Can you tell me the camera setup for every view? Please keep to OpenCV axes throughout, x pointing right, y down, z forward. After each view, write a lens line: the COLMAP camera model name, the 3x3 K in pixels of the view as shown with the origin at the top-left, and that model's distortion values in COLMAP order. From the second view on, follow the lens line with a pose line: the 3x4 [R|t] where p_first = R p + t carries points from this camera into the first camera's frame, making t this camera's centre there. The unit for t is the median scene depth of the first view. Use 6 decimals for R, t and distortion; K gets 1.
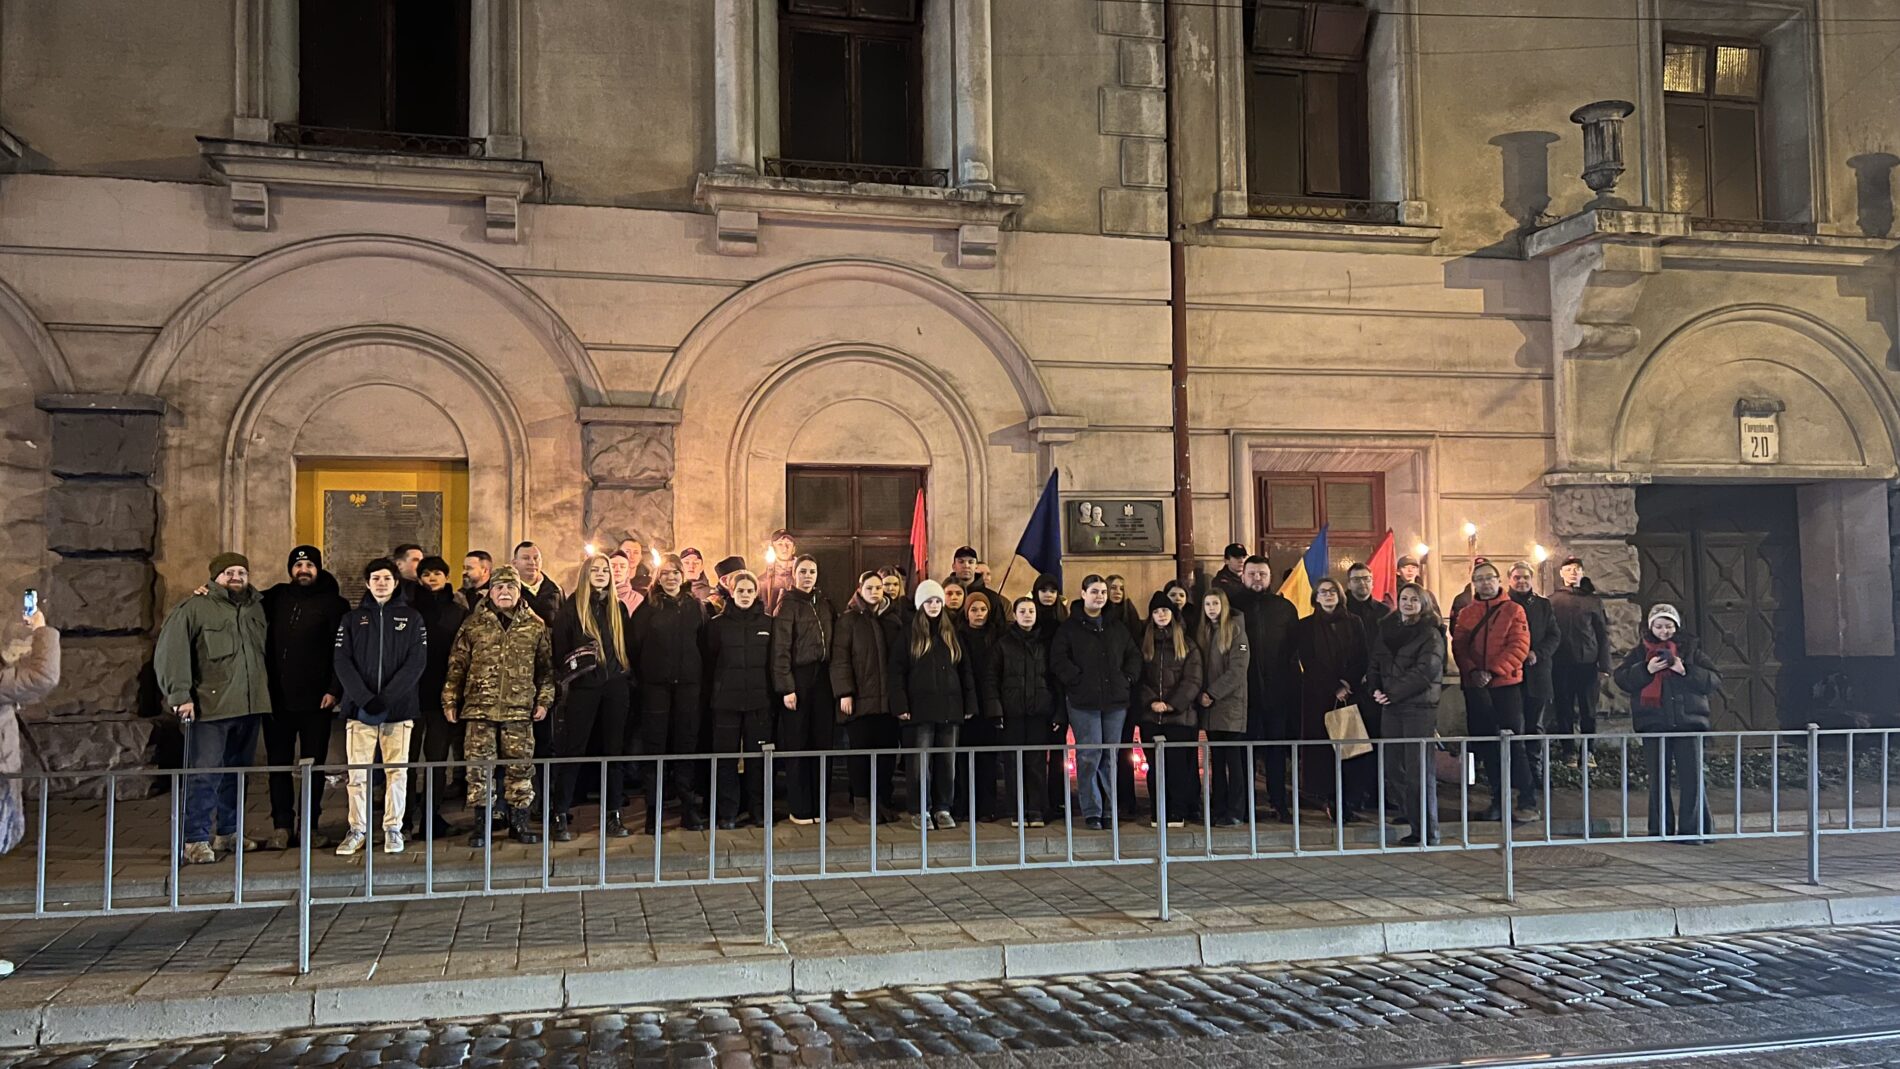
lens RADIAL K [[1421.8, 0, 950.0], [0, 1421.8, 534.5], [0, 0, 1]] dist [0.074322, -0.076060]
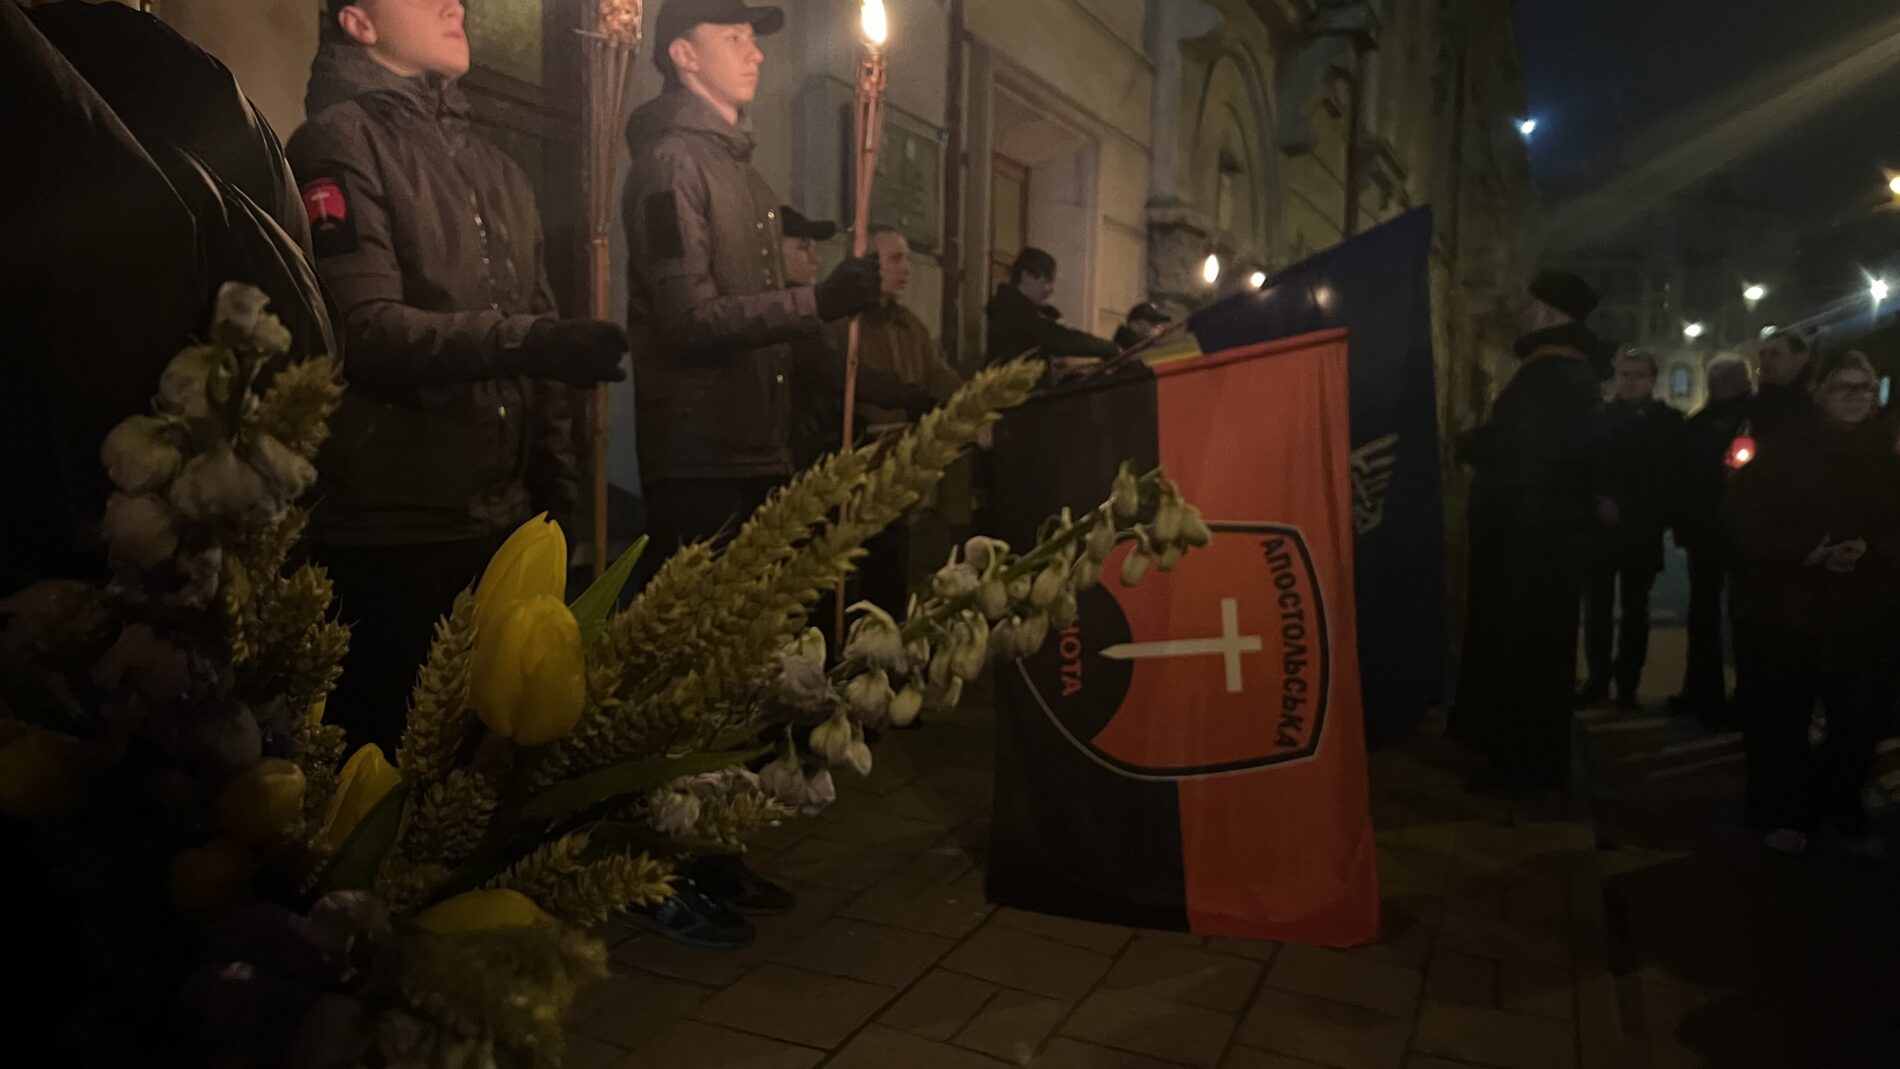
lens RADIAL K [[1466.7, 0, 1006.2], [0, 1466.7, 525.1], [0, 0, 1]] dist [0.053279, -0.005748]
pose [[0.564134, -0.034111, 0.824978, -0.272285], [-0.072633, 0.993223, 0.090735, 0.061277], [-0.822482, -0.111107, 0.557833, 0.680450]]
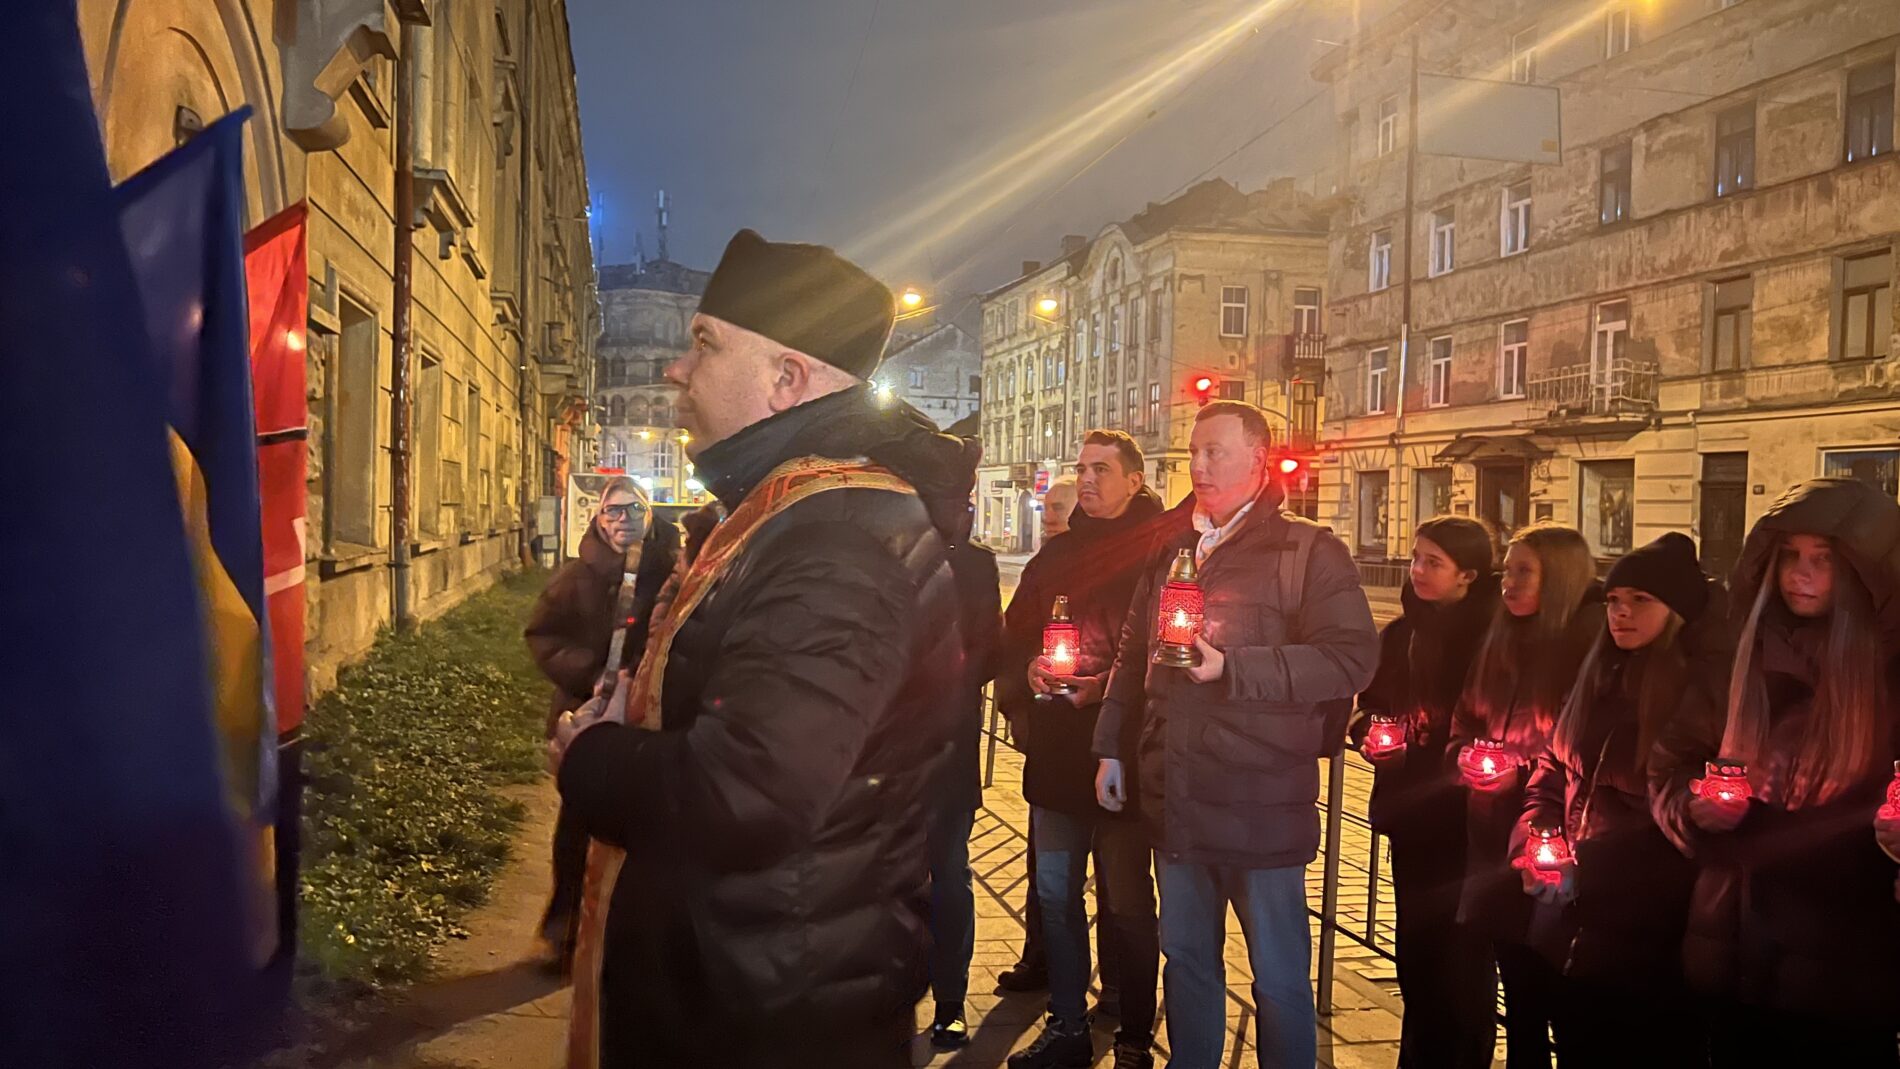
lens RADIAL K [[1421.8, 0, 950.0], [0, 1421.8, 534.5], [0, 0, 1]] dist [0.074322, -0.076060]
pose [[0.013311, -0.002085, 0.999909, 0.014939], [-0.073883, 0.997262, 0.003063, 0.047586], [-0.997178, -0.073917, 0.013121, 0.789369]]
